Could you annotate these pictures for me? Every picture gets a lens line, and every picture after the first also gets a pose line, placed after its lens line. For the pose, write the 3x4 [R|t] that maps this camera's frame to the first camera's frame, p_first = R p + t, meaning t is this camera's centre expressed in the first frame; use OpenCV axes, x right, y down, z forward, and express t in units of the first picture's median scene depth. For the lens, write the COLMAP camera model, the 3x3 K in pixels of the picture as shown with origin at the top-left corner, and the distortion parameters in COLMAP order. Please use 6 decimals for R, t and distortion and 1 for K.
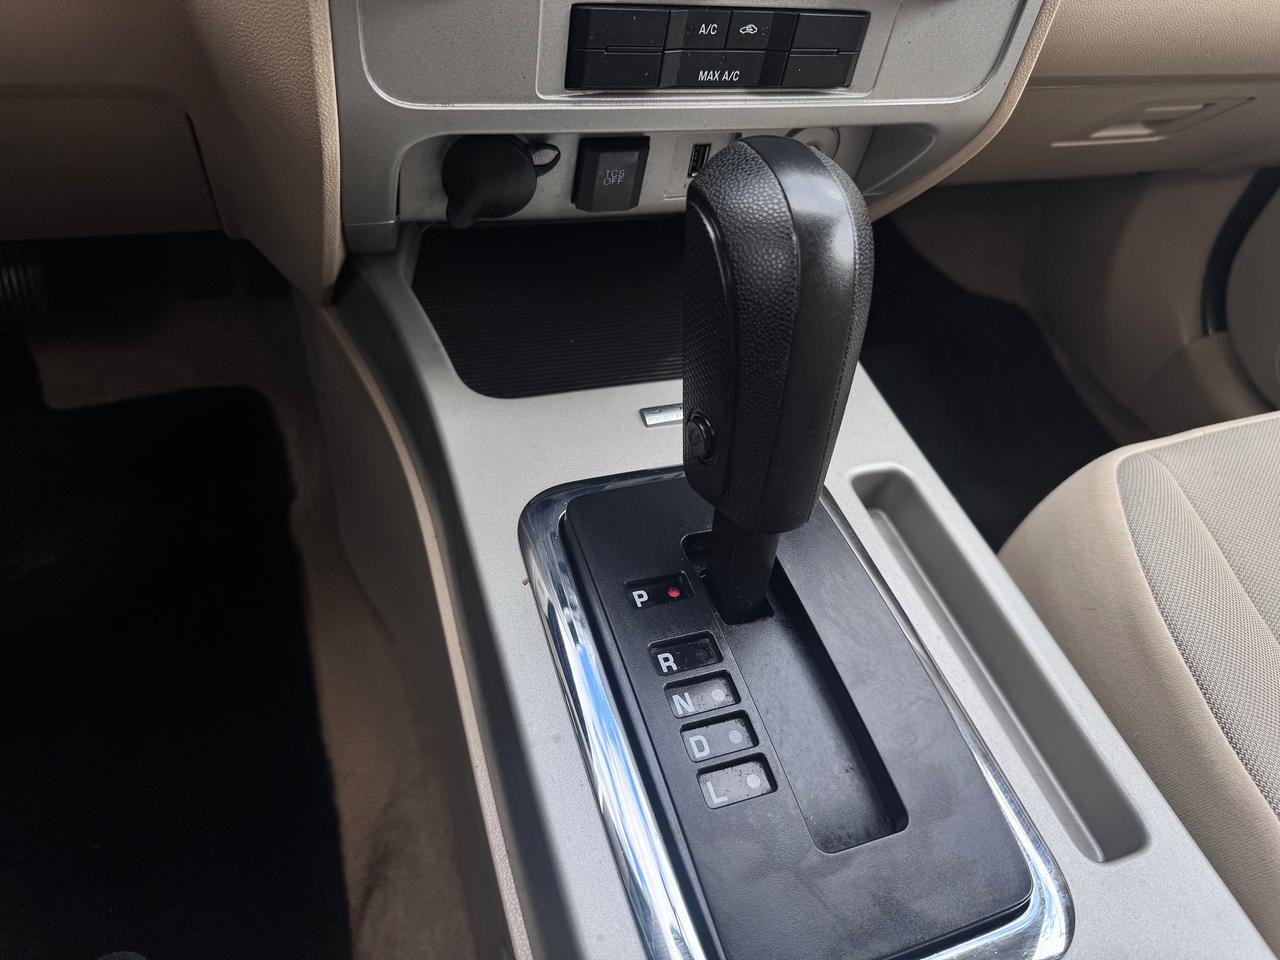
lens RADIAL K [[908.0, 0, 640.0], [0, 908.0, 480.0], [0, 0, 1]] dist [0.006205, 0.001315]
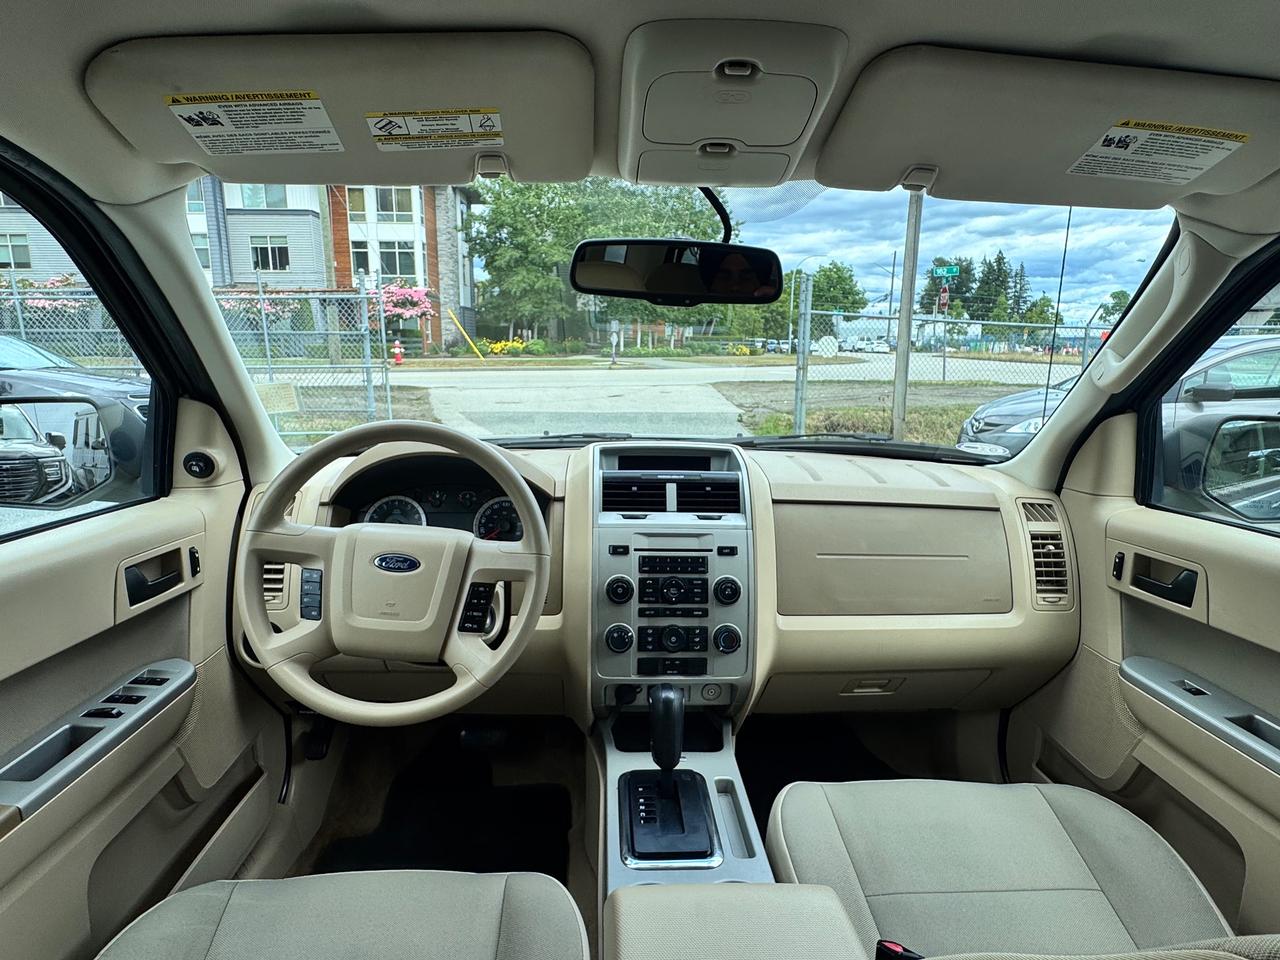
lens RADIAL K [[680.4, 0, 637.9], [0, 680.4, 514.1], [0, 0, 1]] dist [-0.011255, -0.000054]
pose [[0.948497, -0.077218, -0.307230, 0.897951], [-0.124334, 0.801271, -0.585240, 0.806825], [0.291366, 0.593297, 0.750403, -1.789524]]
